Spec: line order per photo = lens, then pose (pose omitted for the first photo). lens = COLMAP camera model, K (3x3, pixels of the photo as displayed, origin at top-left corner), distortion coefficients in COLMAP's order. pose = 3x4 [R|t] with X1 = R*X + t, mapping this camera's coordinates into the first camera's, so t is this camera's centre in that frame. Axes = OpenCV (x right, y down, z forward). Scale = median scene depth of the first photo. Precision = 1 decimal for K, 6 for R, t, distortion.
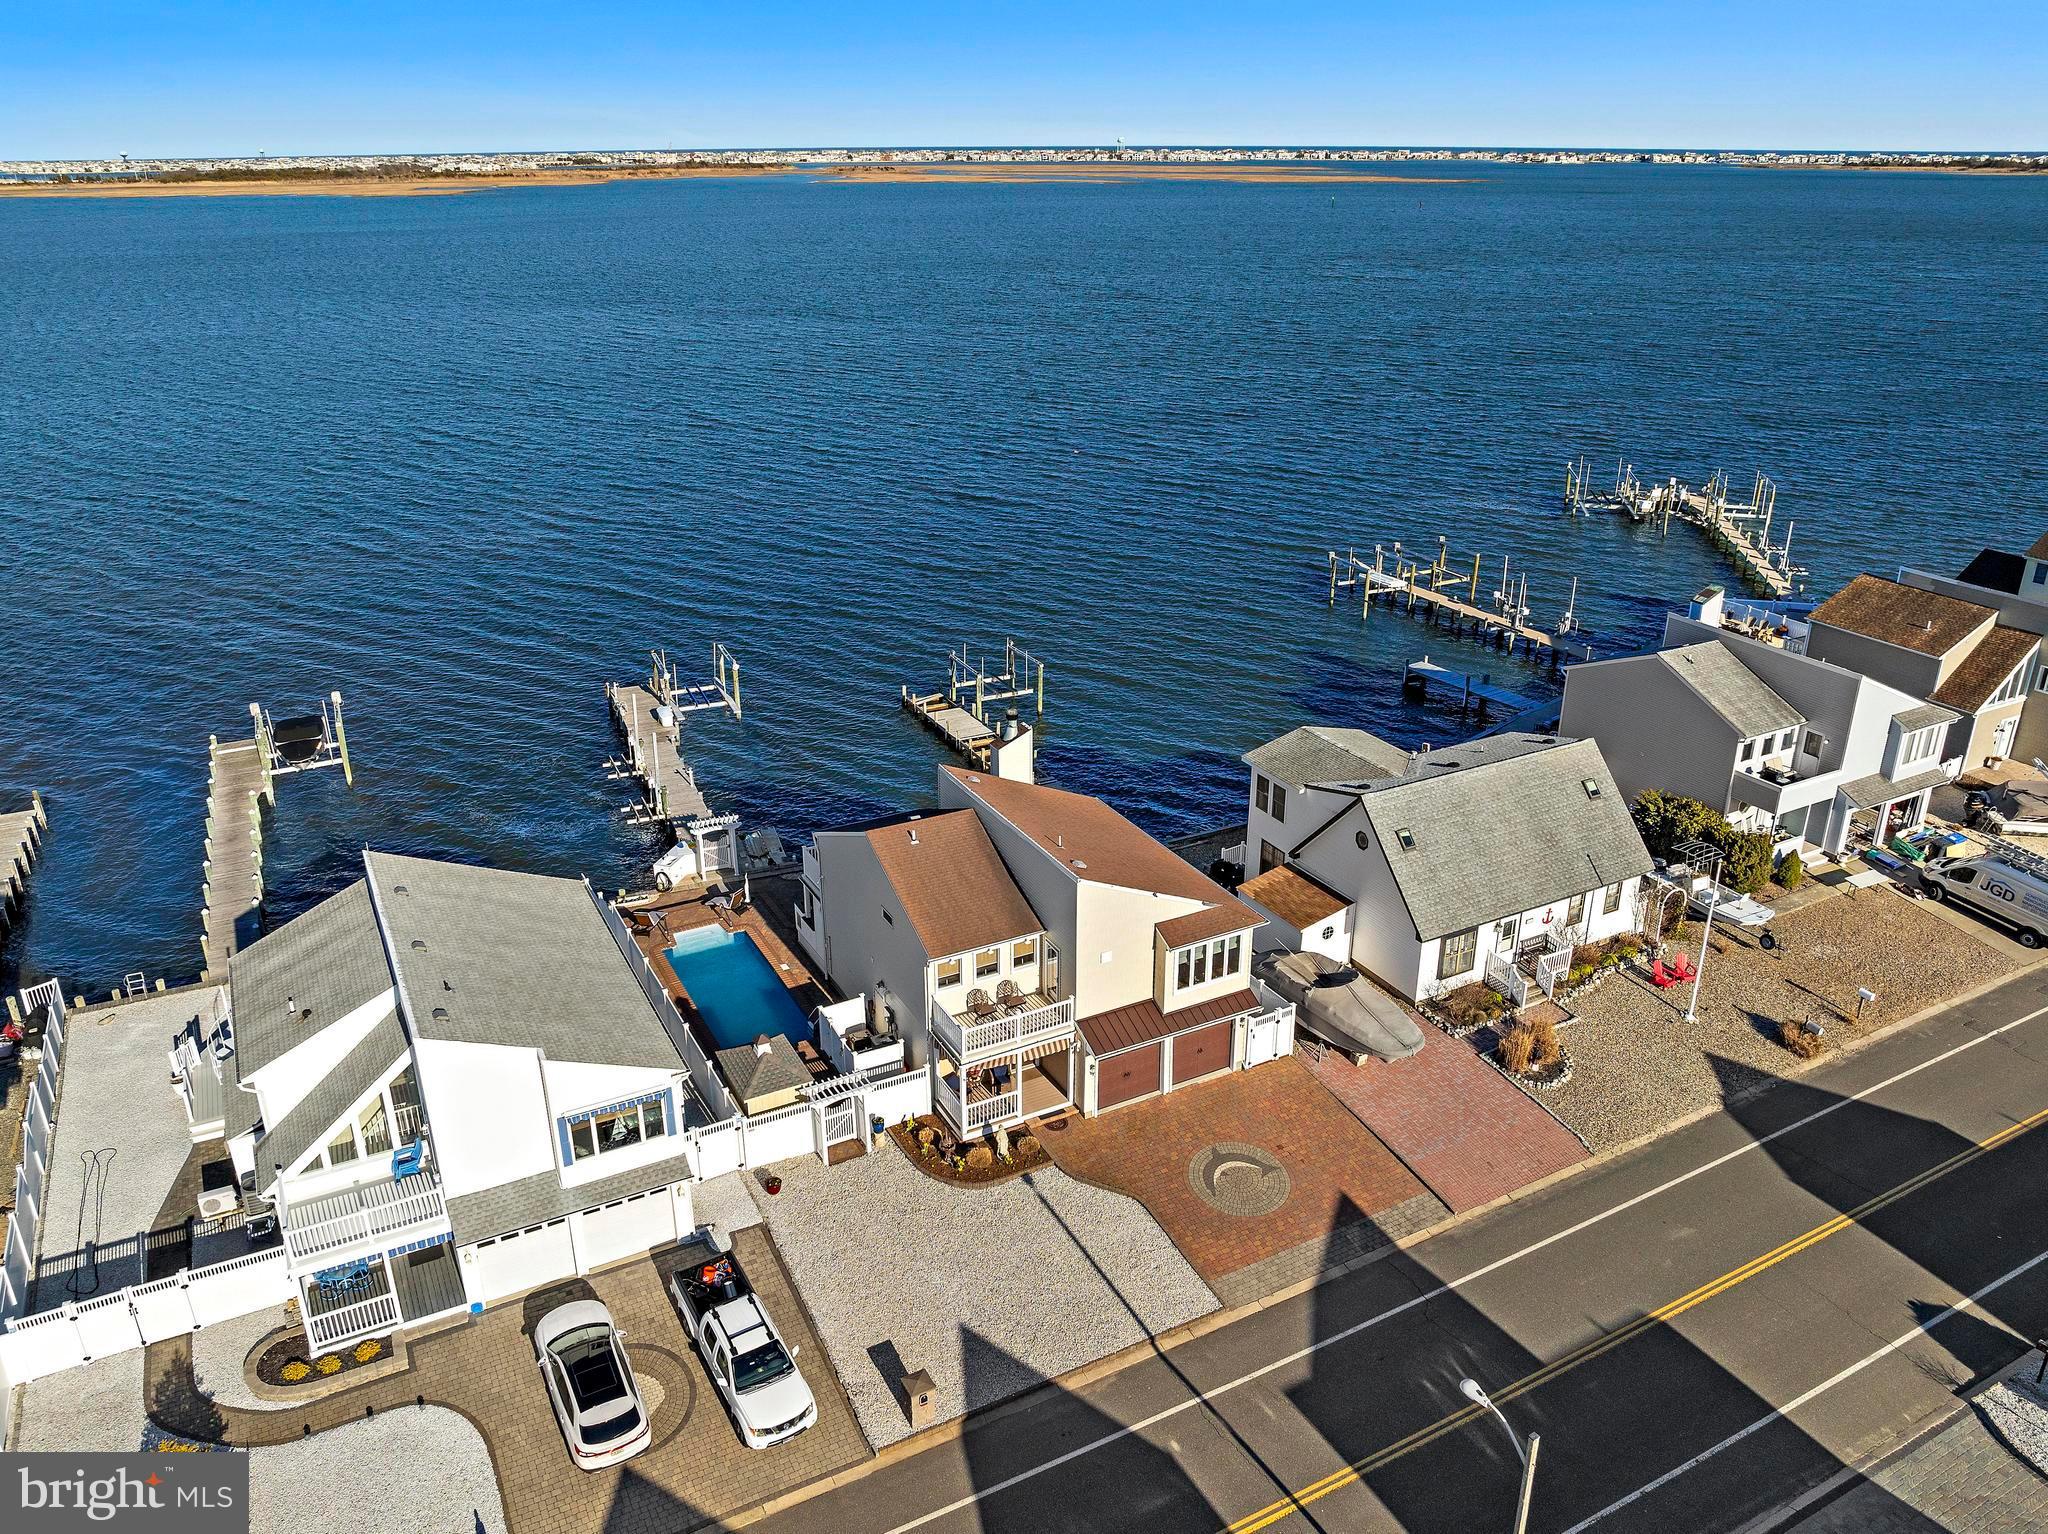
lens RADIAL K [[1477.0, 0, 1024.0], [0, 1477.0, 767.0], [0, 0, 1]] dist [-0.045289, 0.010154]
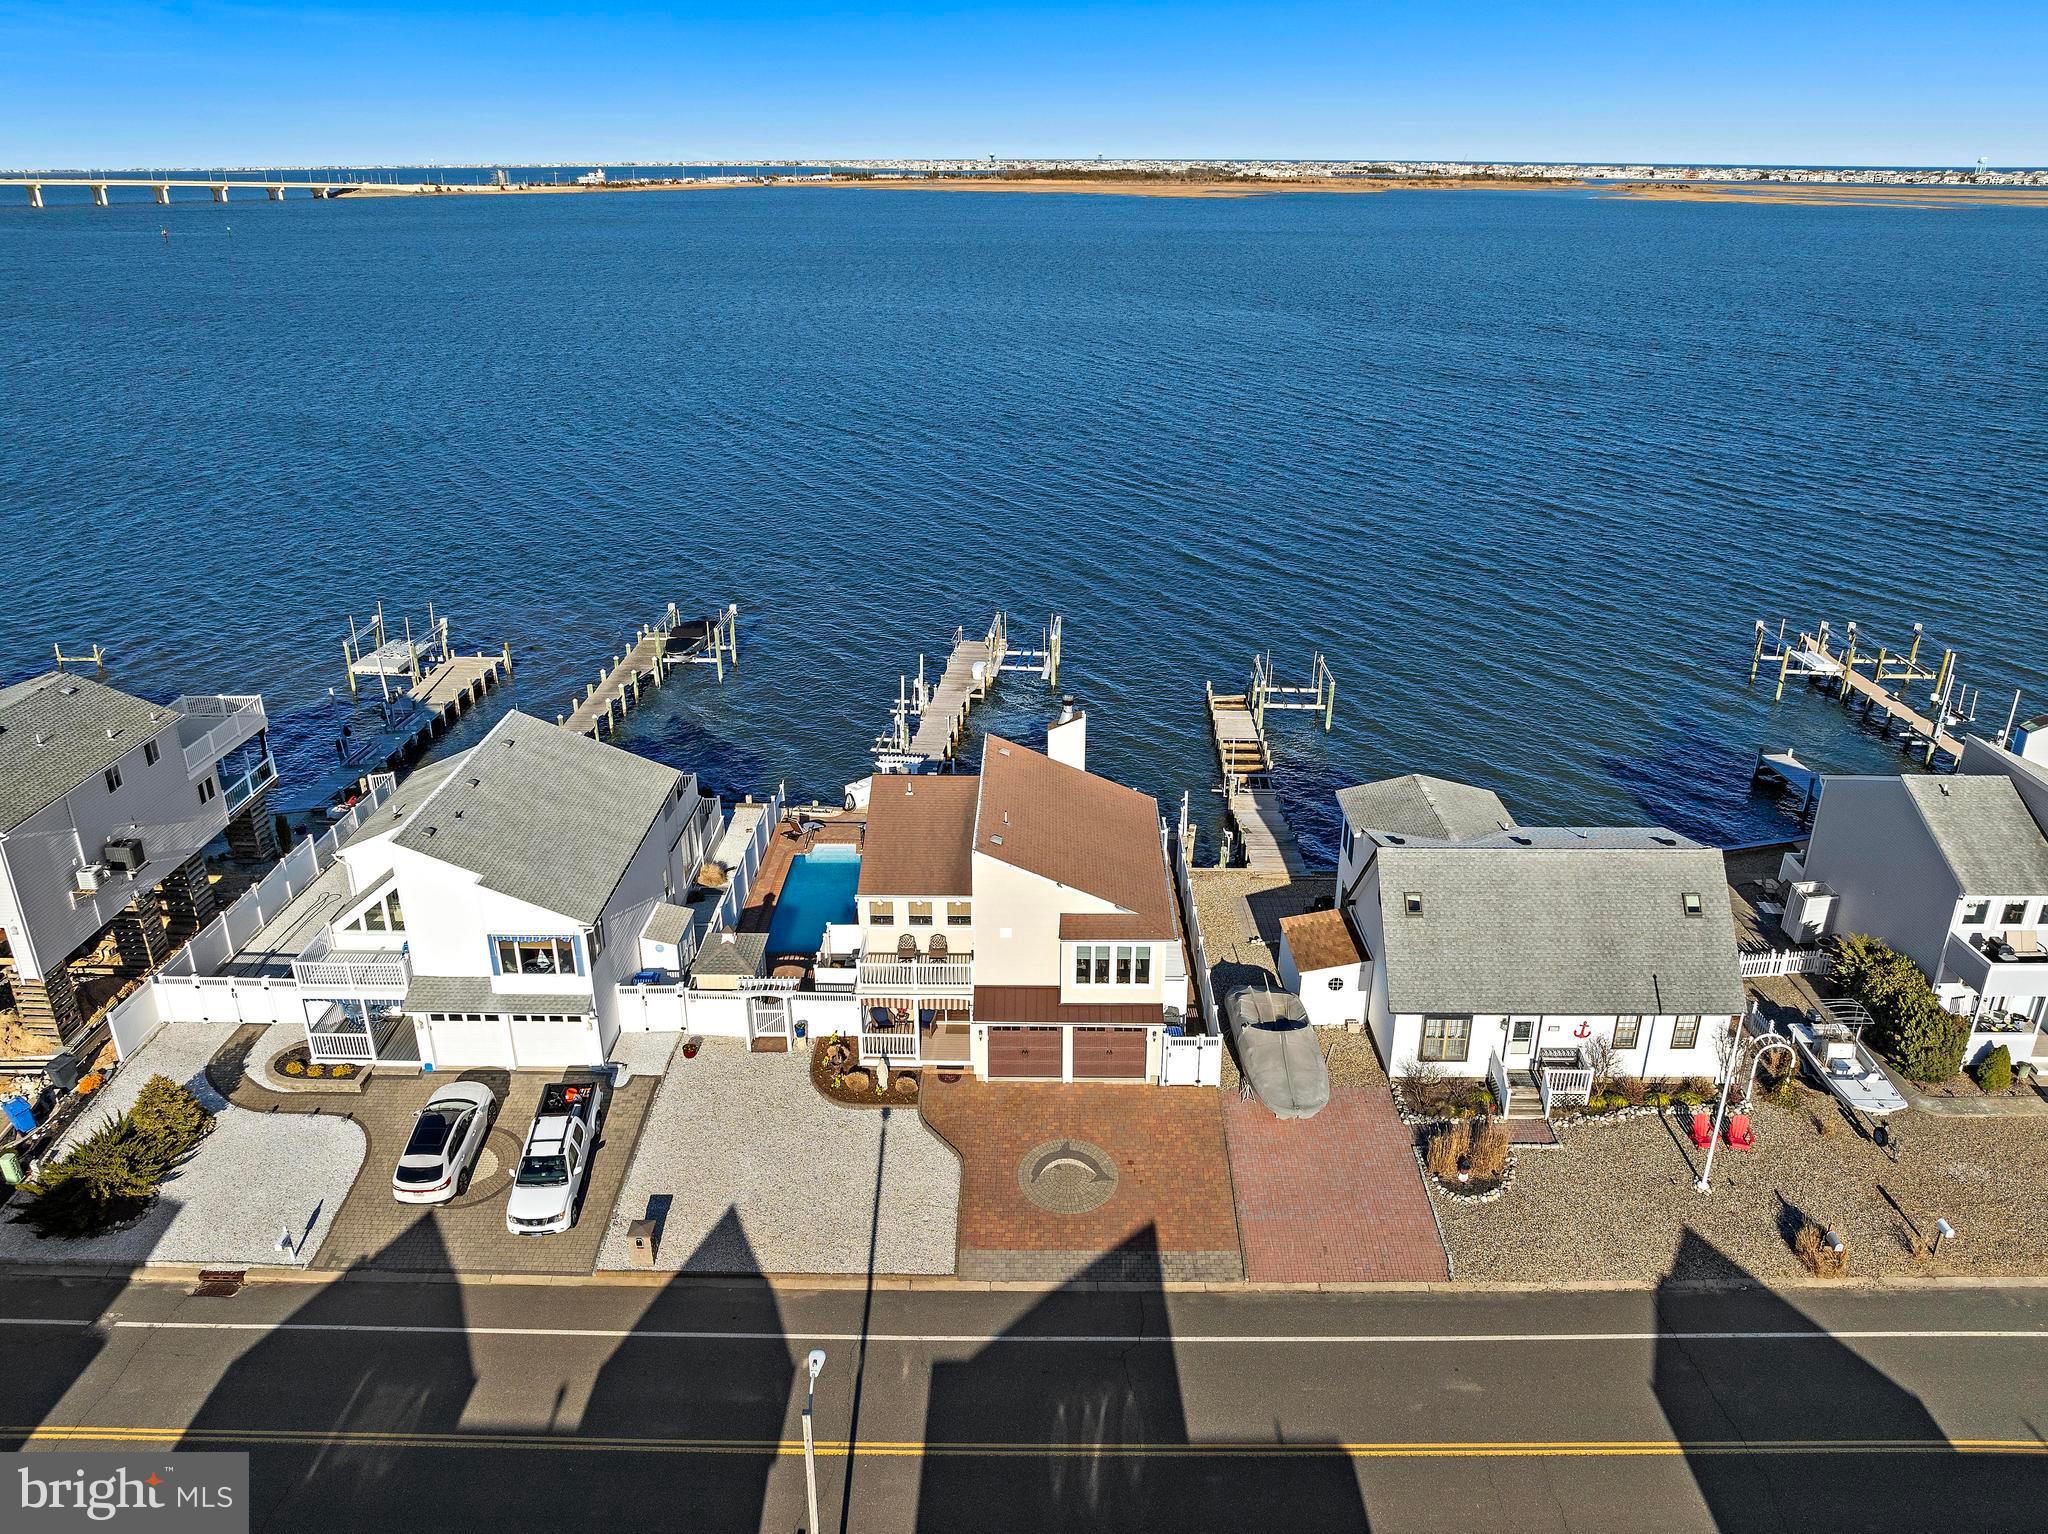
lens RADIAL K [[1442.5, 0, 1024.0], [0, 1442.5, 767.0], [0, 0, 1]] dist [-0.044232, 0.009293]
pose [[0.877255, 0.190270, -0.440706, 0.482736], [-0.189401, 0.980801, 0.046436, -0.035234], [0.441080, 0.042734, 0.896450, 0.083399]]
